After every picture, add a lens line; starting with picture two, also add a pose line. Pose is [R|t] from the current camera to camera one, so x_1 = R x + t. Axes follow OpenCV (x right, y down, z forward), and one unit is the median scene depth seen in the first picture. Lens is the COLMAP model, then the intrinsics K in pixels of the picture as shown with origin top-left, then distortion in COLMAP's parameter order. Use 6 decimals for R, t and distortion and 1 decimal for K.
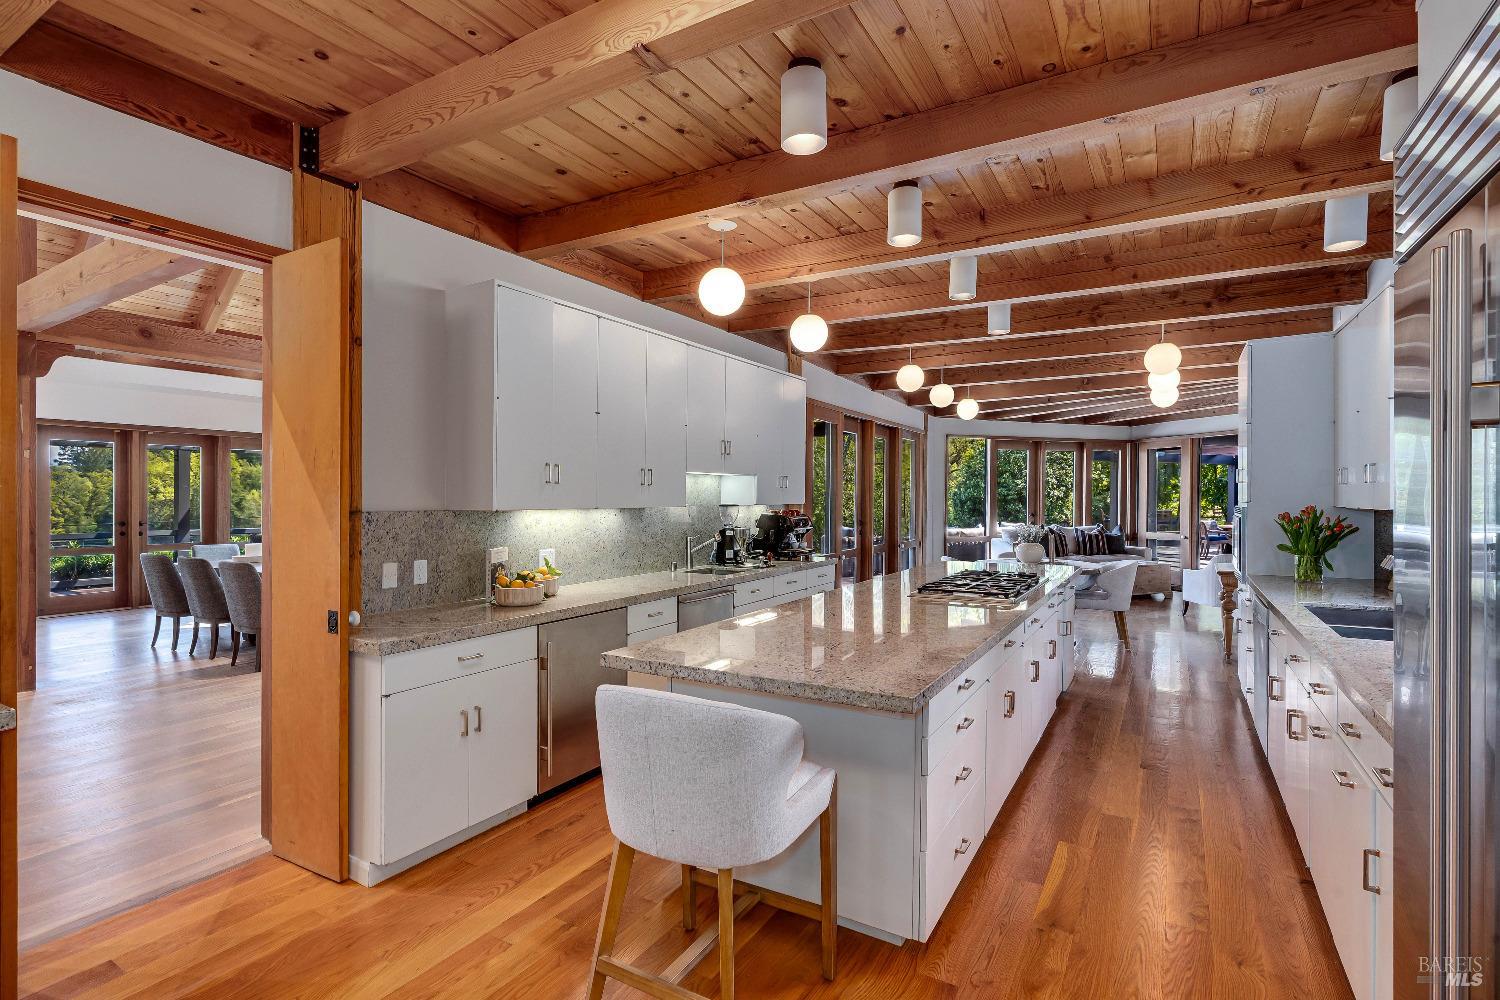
lens RADIAL K [[705.8, 0, 750.0], [0, 705.8, 500.0], [0, 0, 1]] dist [-0.000564, 0.000131]
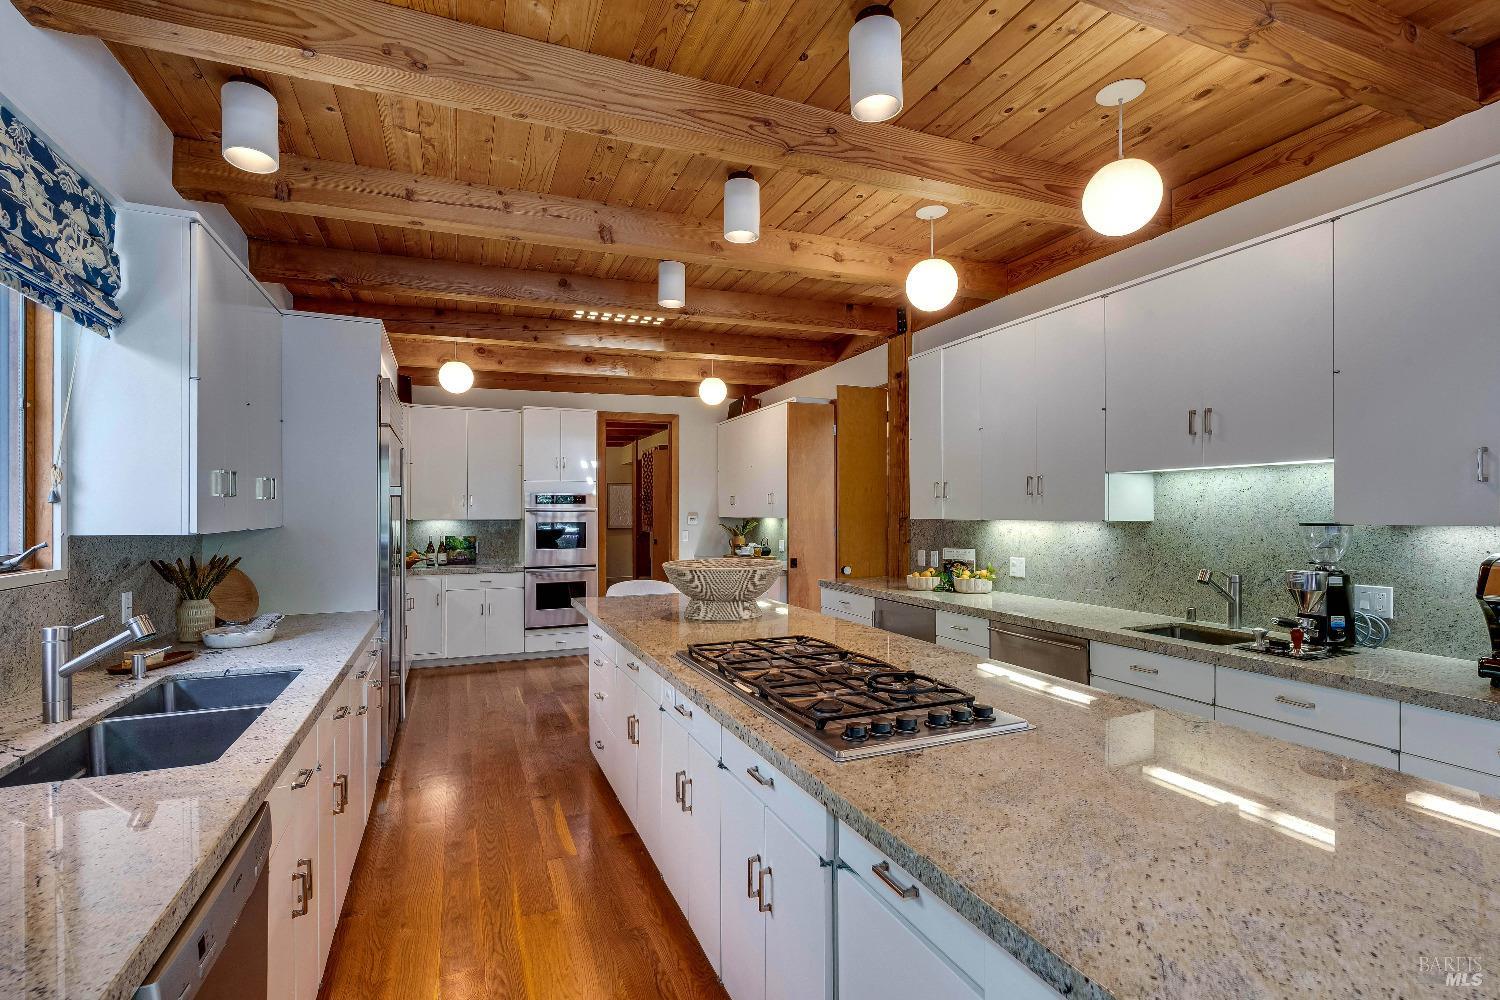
lens RADIAL K [[705.8, 0, 750.0], [0, 705.8, 500.0], [0, 0, 1]] dist [-0.000564, 0.000131]
pose [[-0.603997, -0.004880, -0.796972, 0.966194], [-0.000896, 0.999985, -0.005444, -0.013556], [0.796986, -0.002574, -0.603992, 1.588289]]
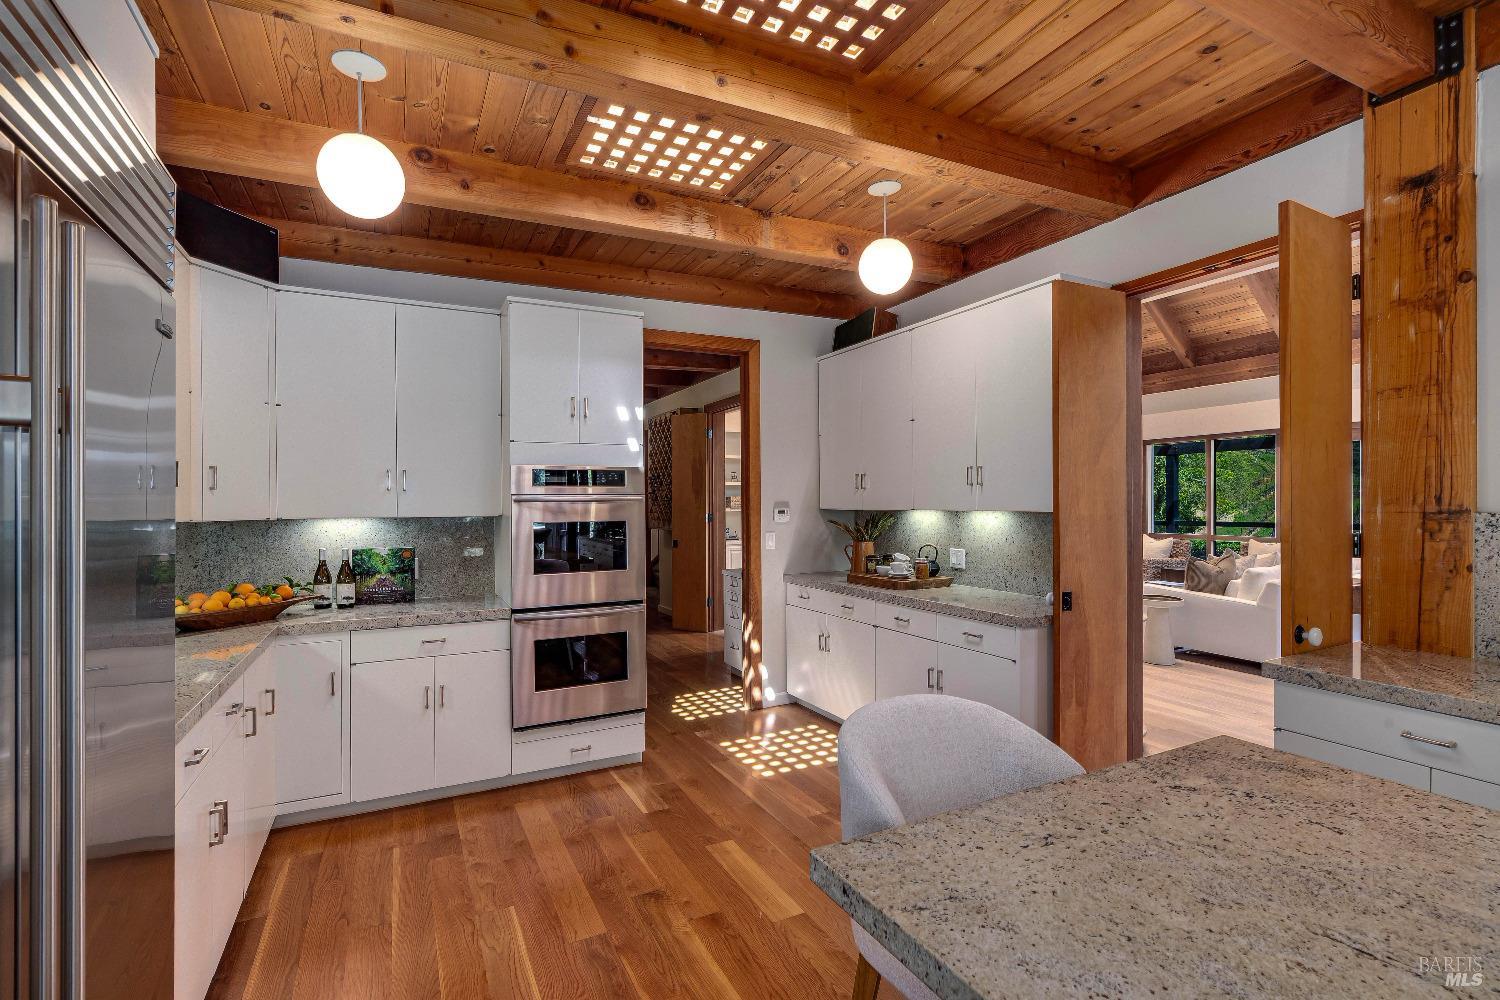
lens RADIAL K [[728.7, 0, 742.6], [0, 728.7, 495.6], [0, 0, 1]] dist [0.025000, 0.000261]
pose [[-0.550687, 0.002480, -0.834708, 0.537338], [0.002282, 0.999996, 0.001466, -0.002696], [0.834709, -0.001097, -0.550691, 0.865266]]
